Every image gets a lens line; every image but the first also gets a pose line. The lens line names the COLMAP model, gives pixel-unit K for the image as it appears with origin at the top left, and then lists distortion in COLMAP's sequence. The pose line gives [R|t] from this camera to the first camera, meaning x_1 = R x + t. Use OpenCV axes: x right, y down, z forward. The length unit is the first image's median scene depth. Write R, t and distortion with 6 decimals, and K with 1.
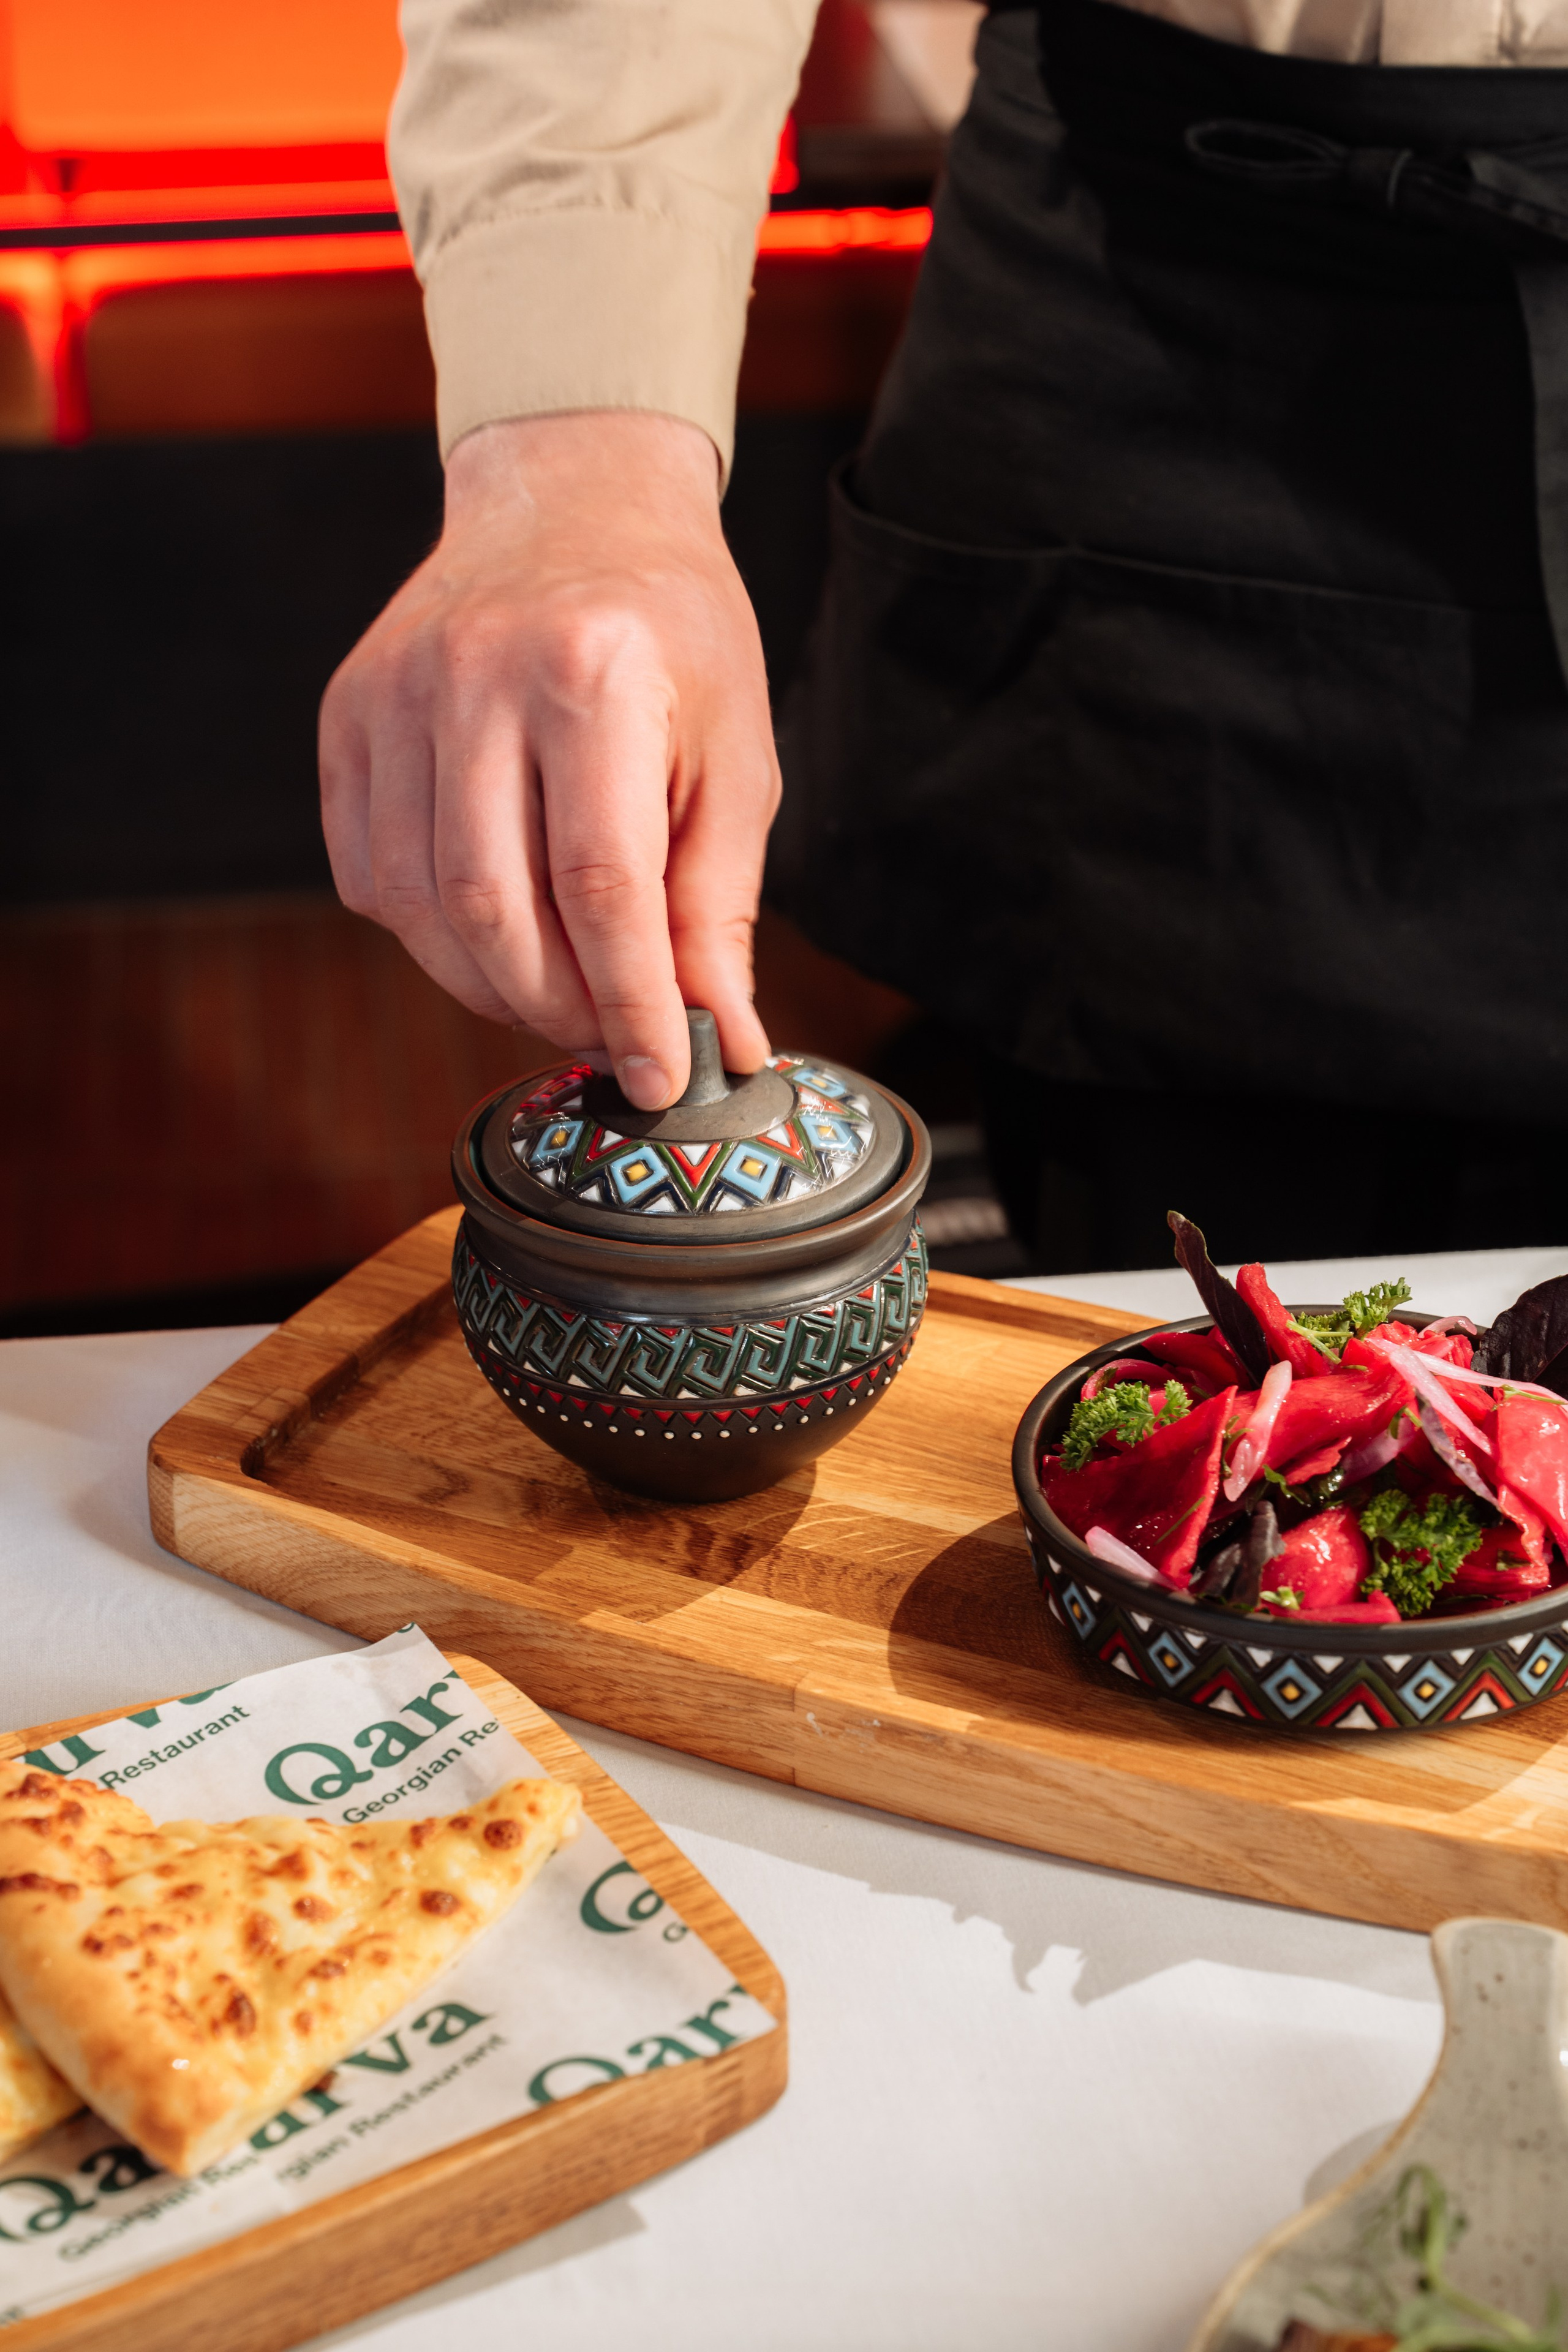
lens RADIAL K [[4468.1, 0, 799.3], [0, 4468.1, 1175.1], [0, 0, 1]] dist [-0.051161, 0.312478]
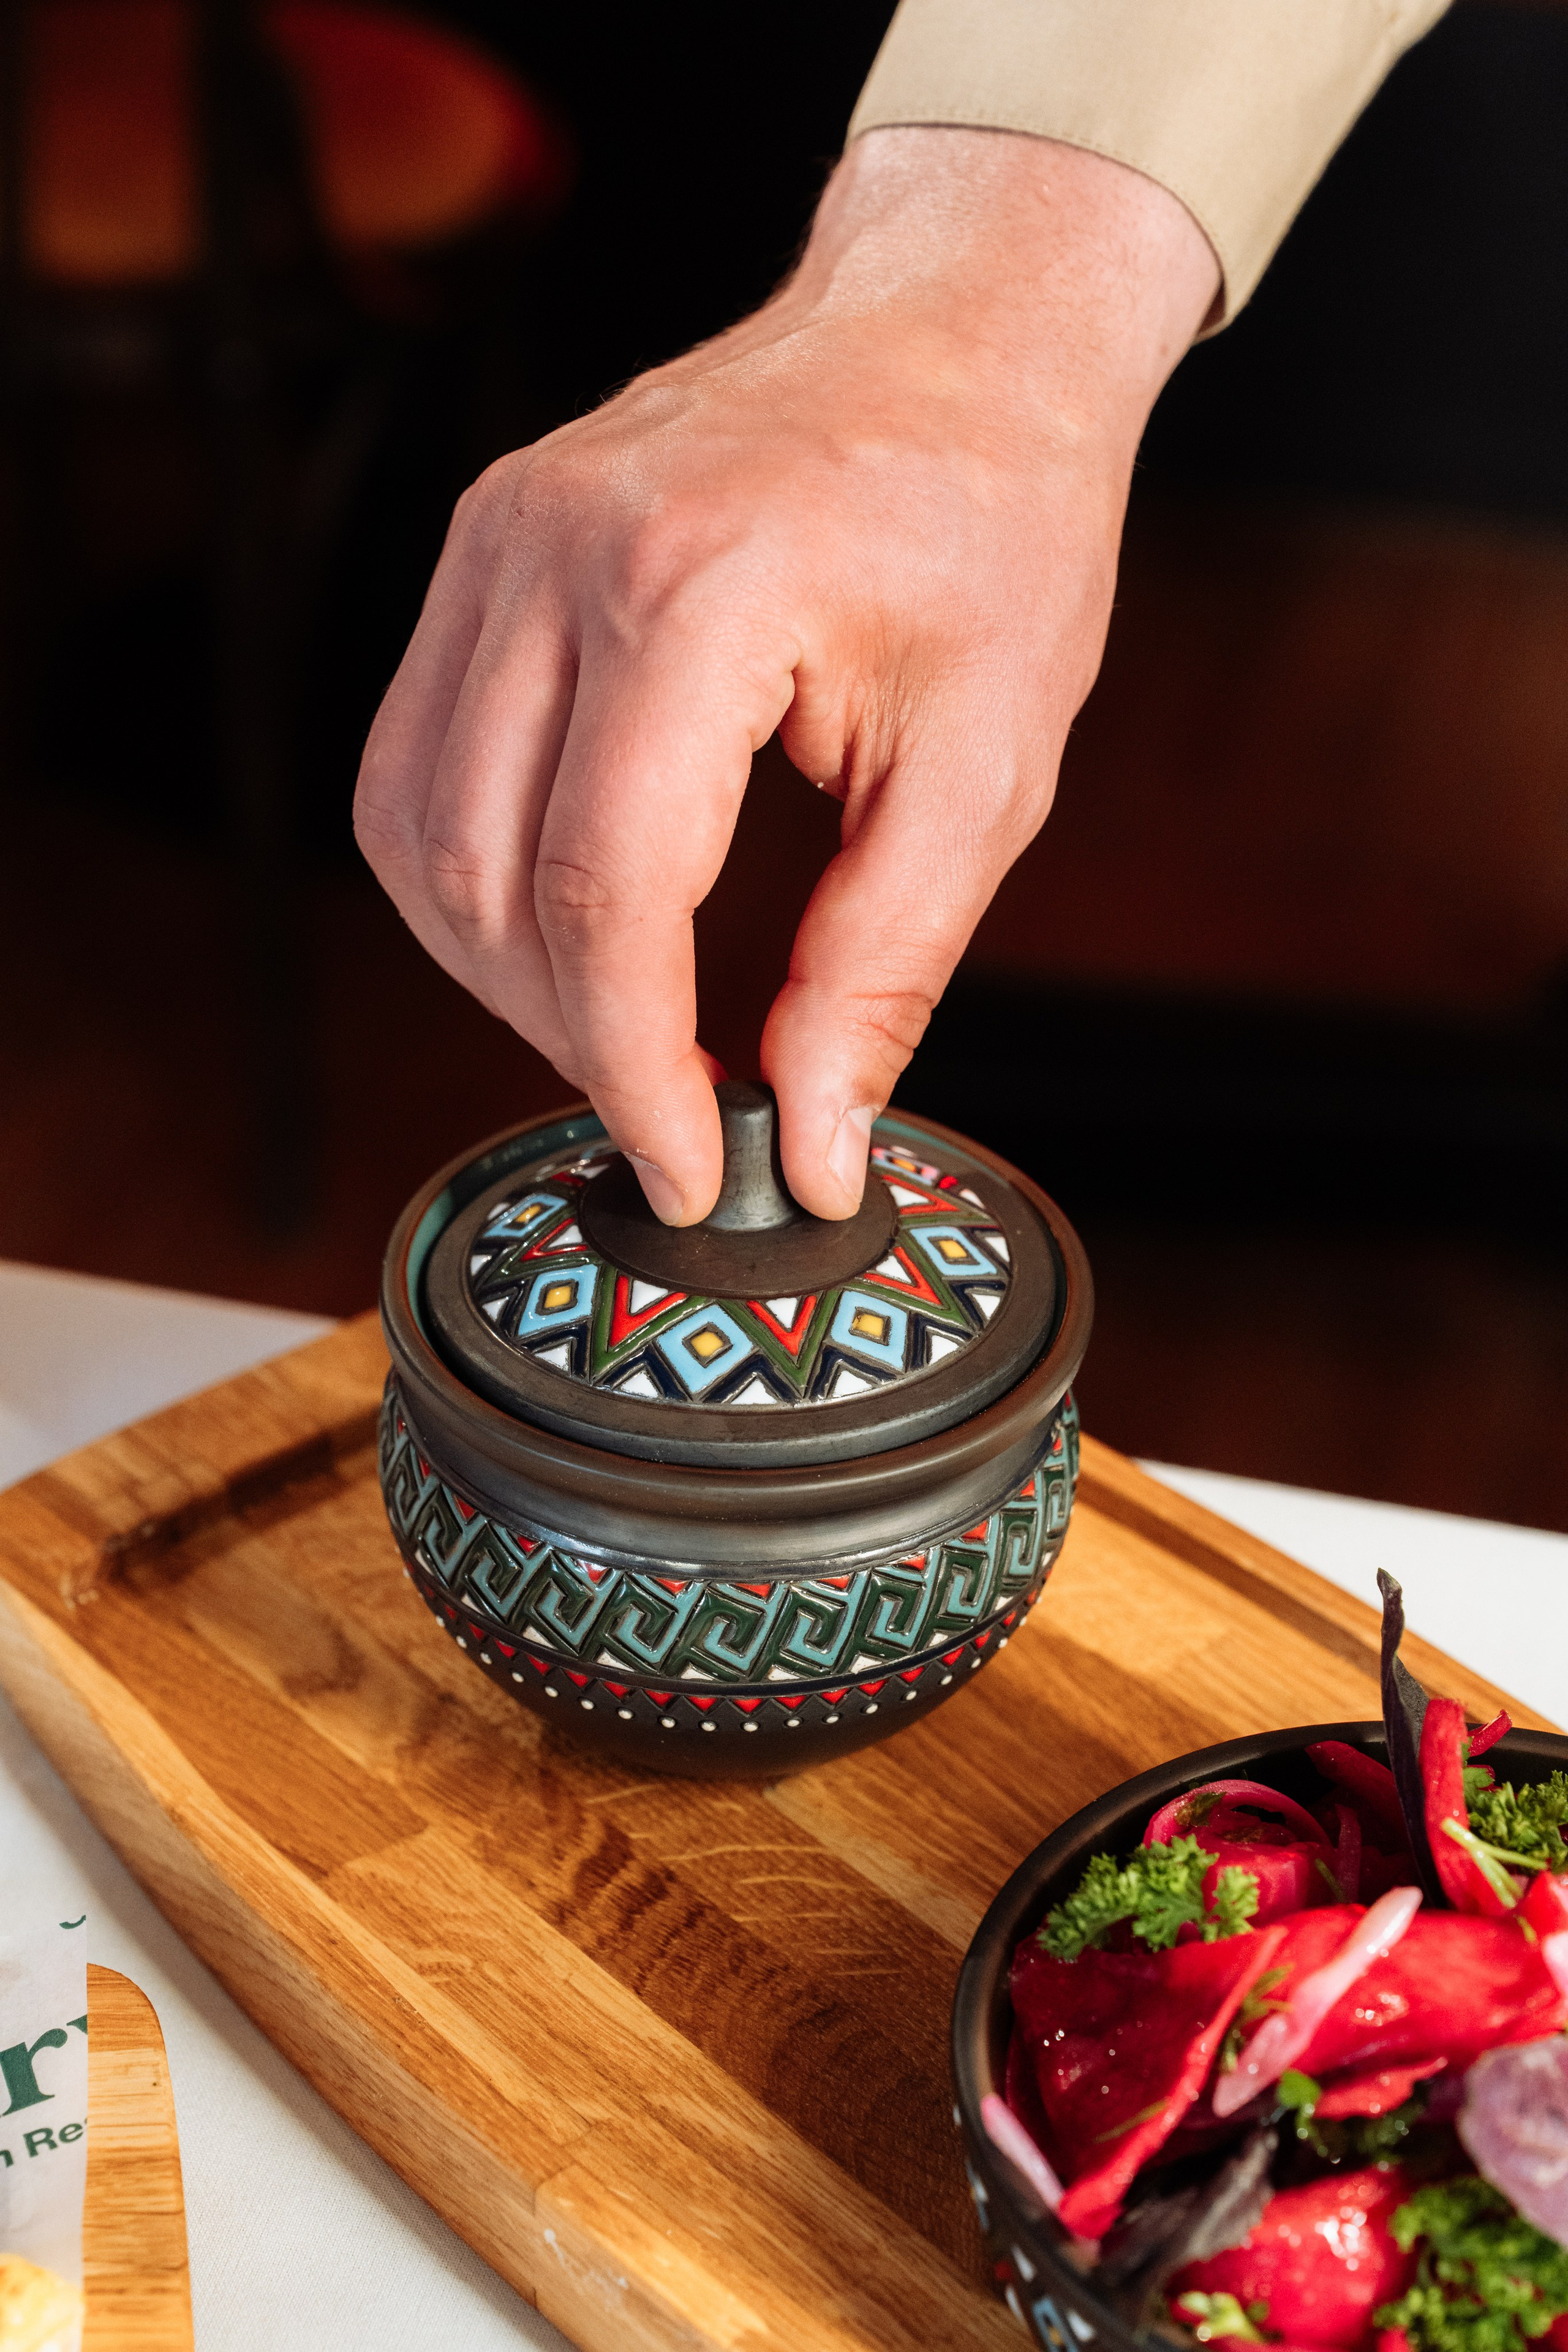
lens RADIAL K [[4468.1, 0, 799.3], [0, 4468.1, 1175.1], [0, 0, 1]] dist [-0.051161, 0.312478]
pose [[0.929599, 0.223143, -0.293349, 0.185257], [-0.189692, 0.972055, 0.138299, -0.122280], [0.316012, -0.072917, 0.945949, 0.381675]]
